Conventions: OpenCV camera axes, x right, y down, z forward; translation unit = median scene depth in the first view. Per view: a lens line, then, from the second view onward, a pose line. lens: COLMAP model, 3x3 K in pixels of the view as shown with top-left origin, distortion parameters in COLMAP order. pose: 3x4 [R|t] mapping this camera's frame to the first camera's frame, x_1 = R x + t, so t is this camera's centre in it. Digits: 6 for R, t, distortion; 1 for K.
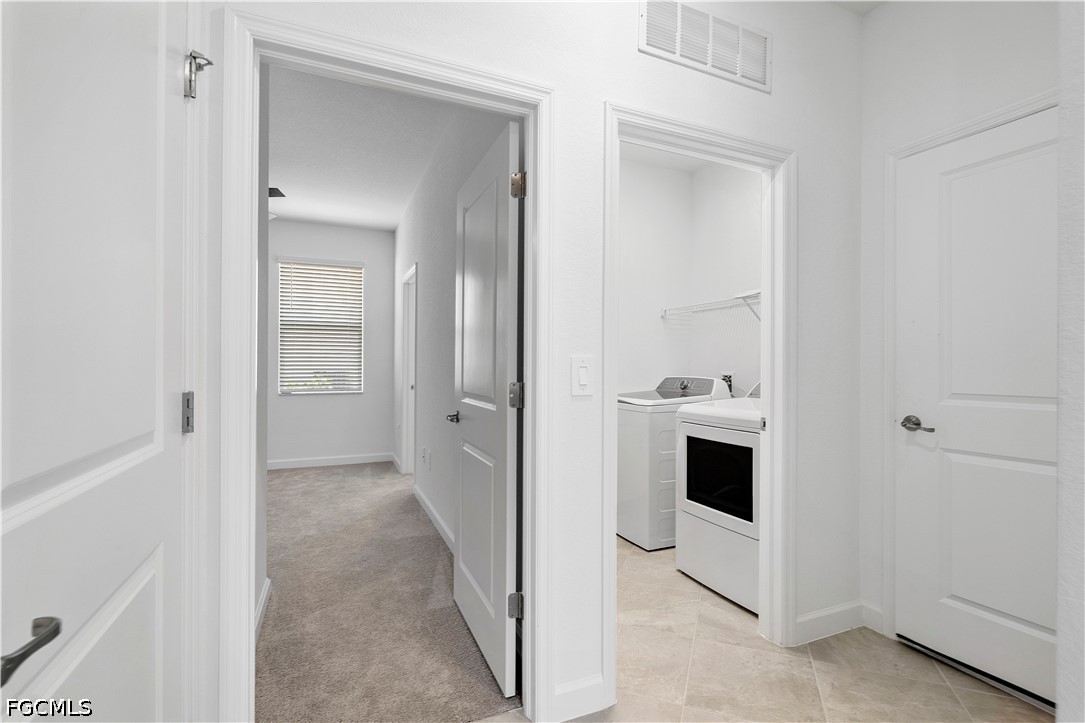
lens RADIAL K [[500.7, 0, 546.5], [0, 500.7, 363.4], [0, 0, 1]] dist [-0.001383, 0.000095]
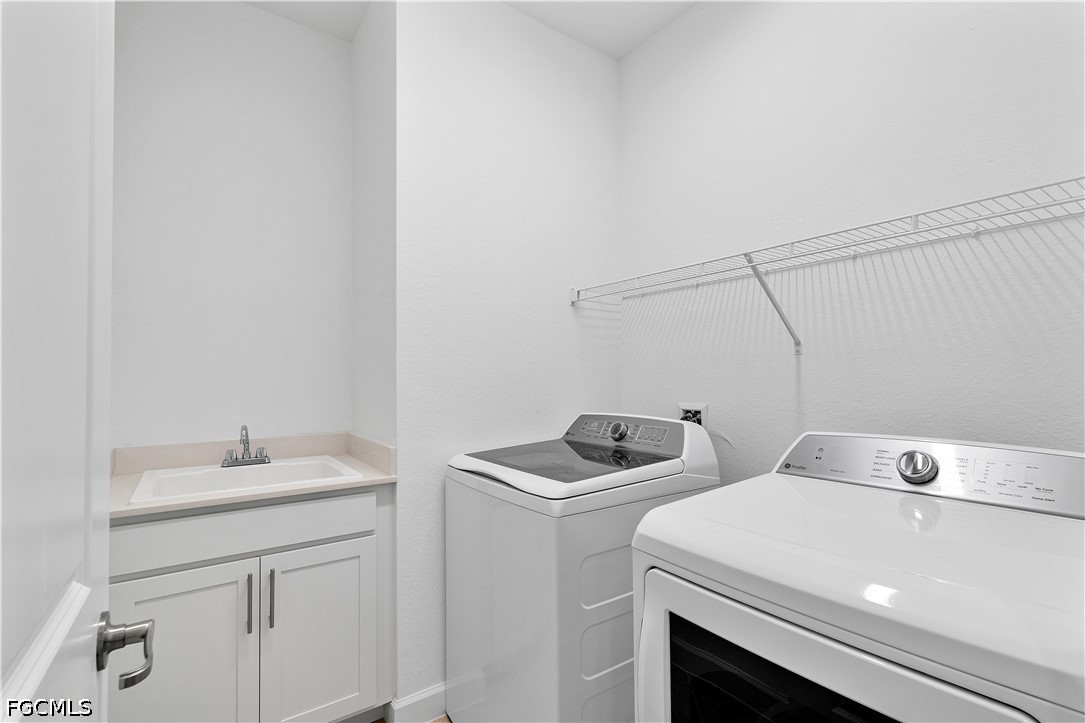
lens RADIAL K [[500.7, 0, 542.0], [0, 500.7, 365.7], [0, 0, 1]] dist [-0.001383, 0.000095]
pose [[0.979023, 0.005890, 0.203666, 0.109944], [-0.002853, 0.999880, -0.015203, -0.018809], [-0.203731, 0.014303, 0.978922, 0.604859]]
